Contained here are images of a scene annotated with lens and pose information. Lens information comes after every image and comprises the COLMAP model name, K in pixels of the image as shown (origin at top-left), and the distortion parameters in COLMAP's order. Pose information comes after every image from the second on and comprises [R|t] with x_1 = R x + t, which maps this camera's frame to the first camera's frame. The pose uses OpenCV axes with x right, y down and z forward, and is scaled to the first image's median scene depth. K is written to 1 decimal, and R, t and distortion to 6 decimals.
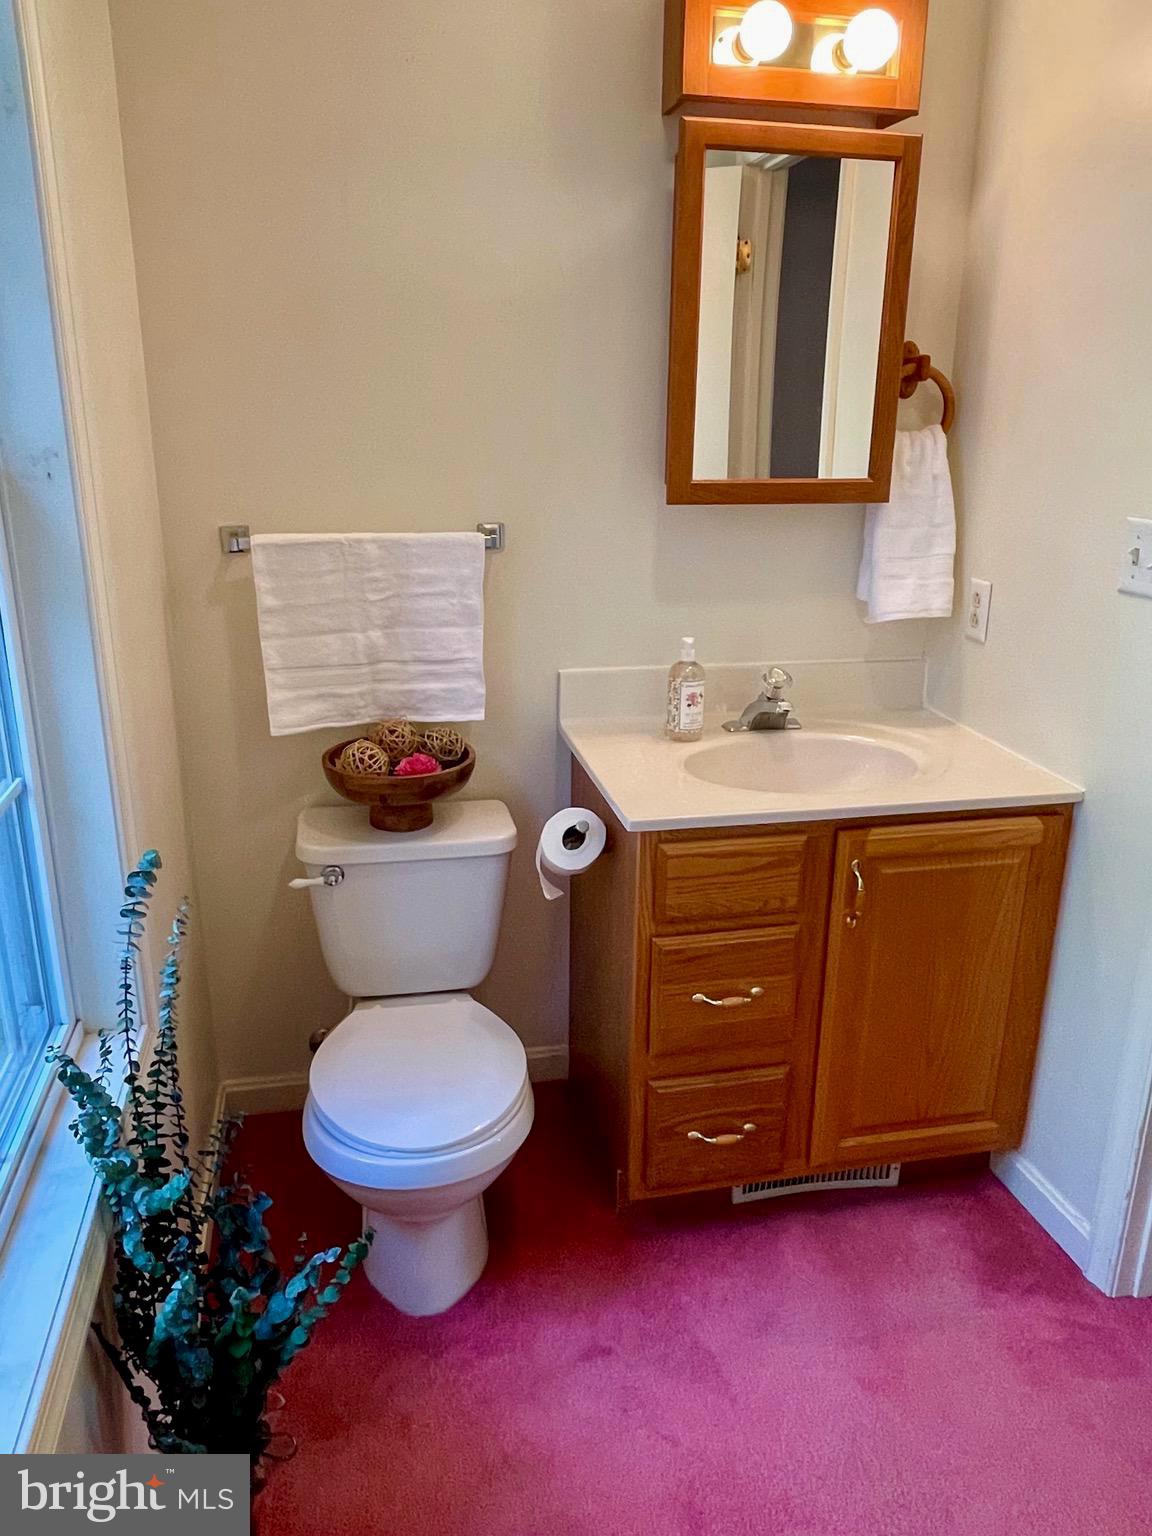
lens RADIAL K [[1108.9, 0, 576.0], [0, 1108.9, 768.0], [0, 0, 1]] dist [0.052666, -0.000431]
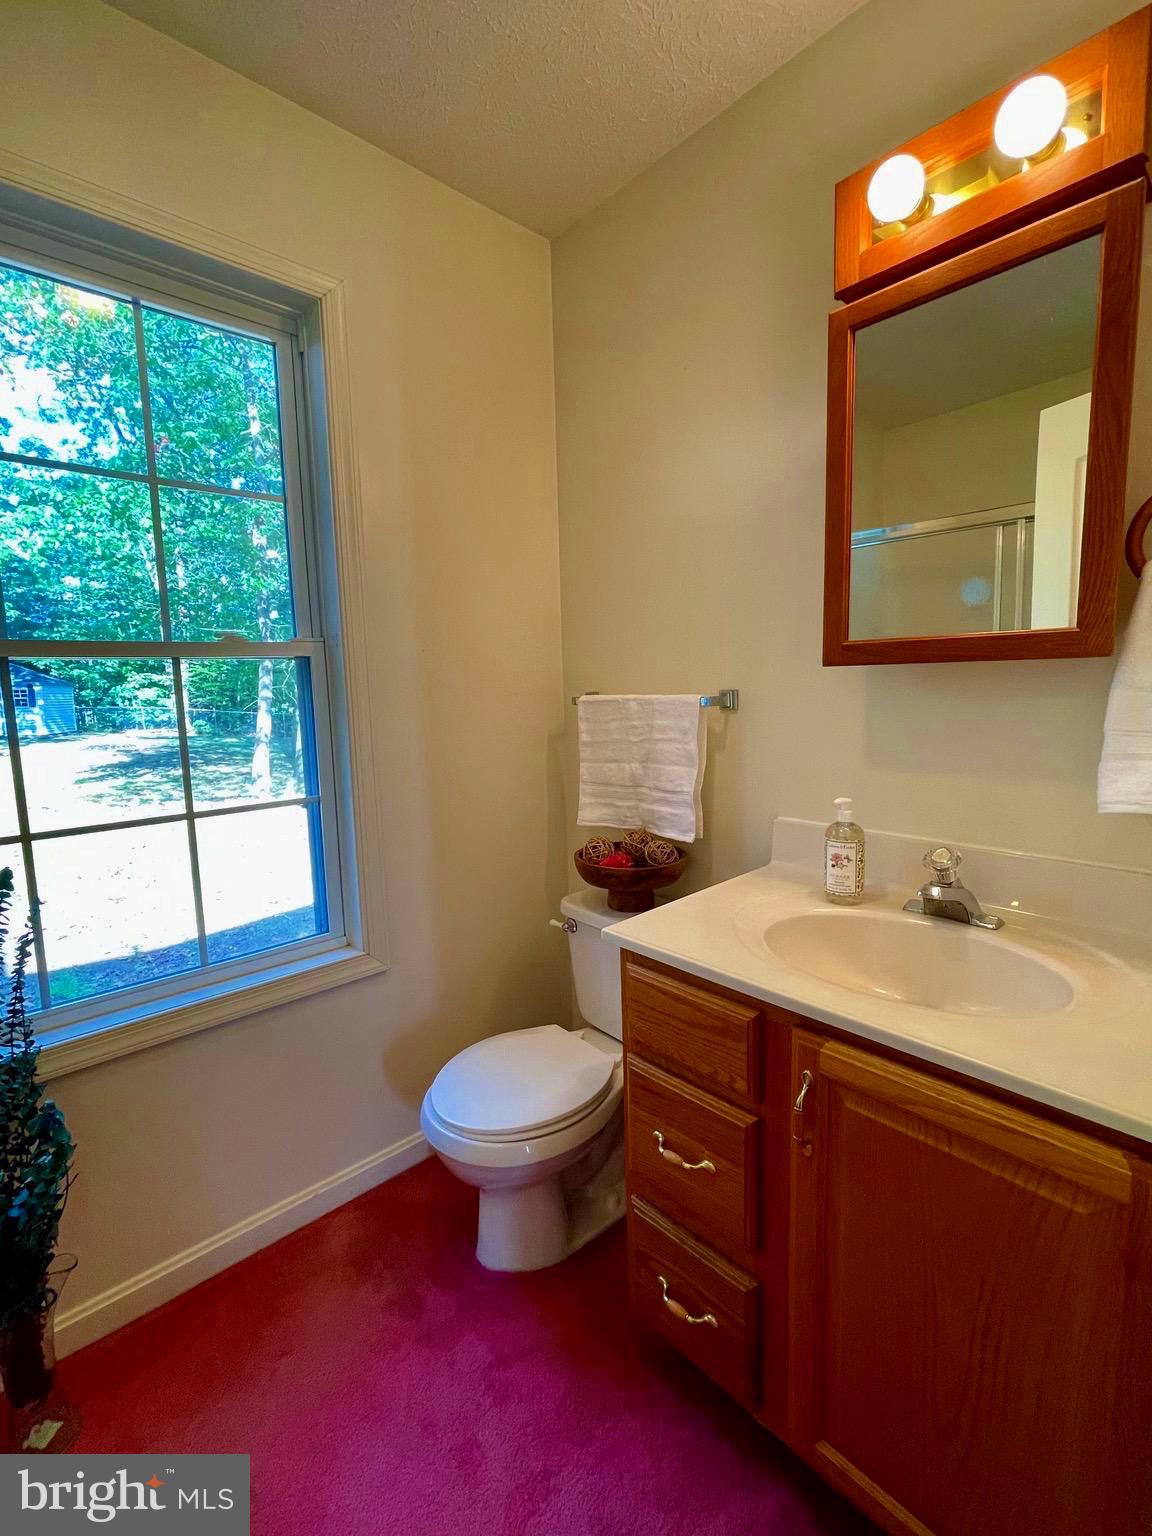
lens RADIAL K [[685.3, 0, 576.0], [0, 685.3, 768.0], [0, 0, 1]] dist [0.001544, 0.000409]
pose [[0.500598, 0.082930, -0.861698, 0.524966], [-0.234234, 0.971246, -0.042604, -0.063931], [0.833388, 0.223167, 0.505629, 0.506066]]
